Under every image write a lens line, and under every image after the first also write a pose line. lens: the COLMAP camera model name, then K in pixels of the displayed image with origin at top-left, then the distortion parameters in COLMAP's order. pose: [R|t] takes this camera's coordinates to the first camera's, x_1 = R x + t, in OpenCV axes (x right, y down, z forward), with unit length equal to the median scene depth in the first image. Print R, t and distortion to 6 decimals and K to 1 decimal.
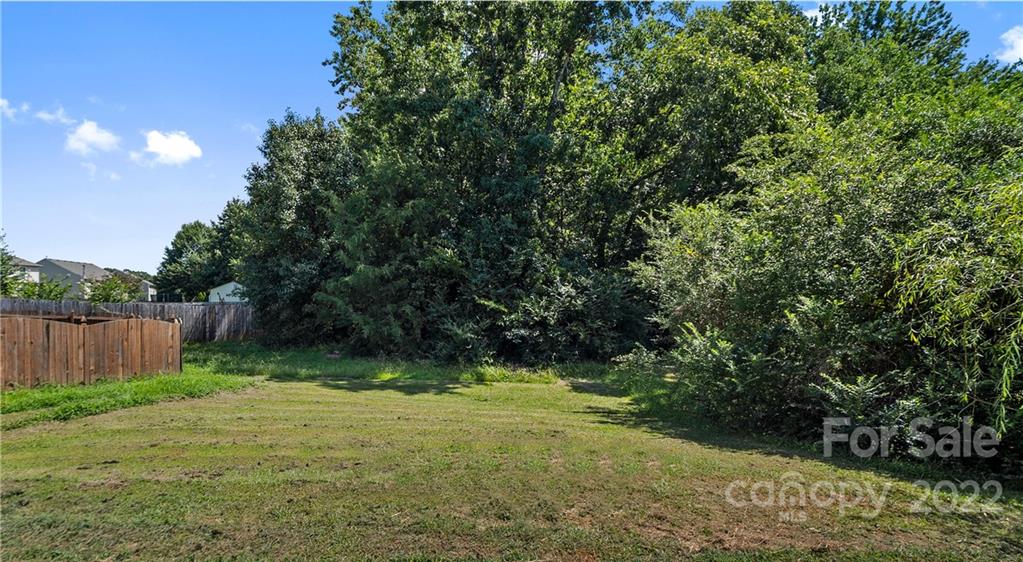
lens RADIAL K [[511.6, 0, 507.4], [0, 511.6, 303.9], [0, 0, 1]] dist [-0.005012, -0.000438]
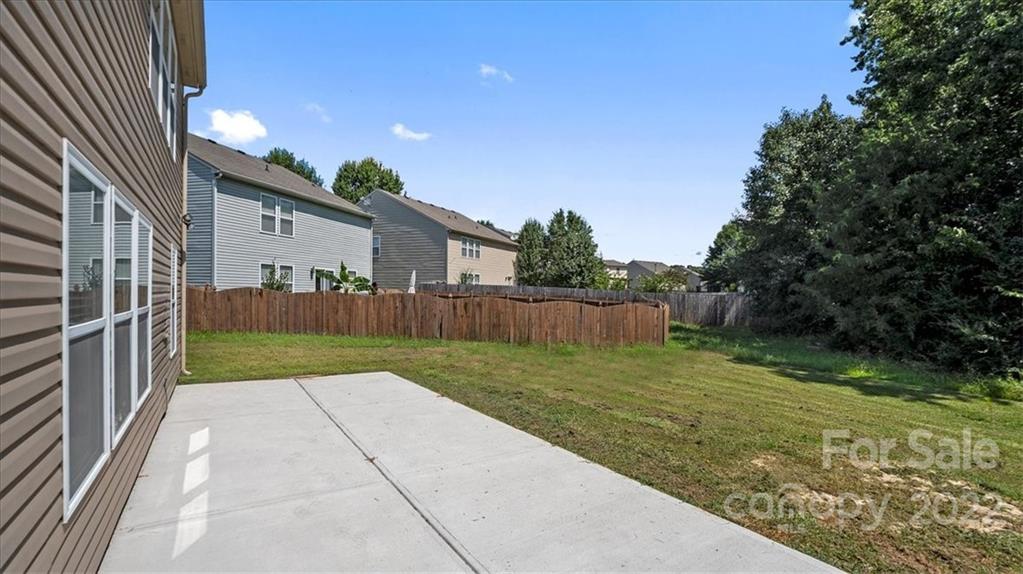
lens RADIAL K [[478.4, 0, 511.6], [0, 478.4, 287.5], [0, 0, 1]] dist [-0.000184, -0.000534]
pose [[0.547480, -0.003259, -0.836813, 0.120001], [-0.007779, 0.999929, -0.008984, -0.001286], [0.836783, 0.011428, 0.547416, -0.002084]]
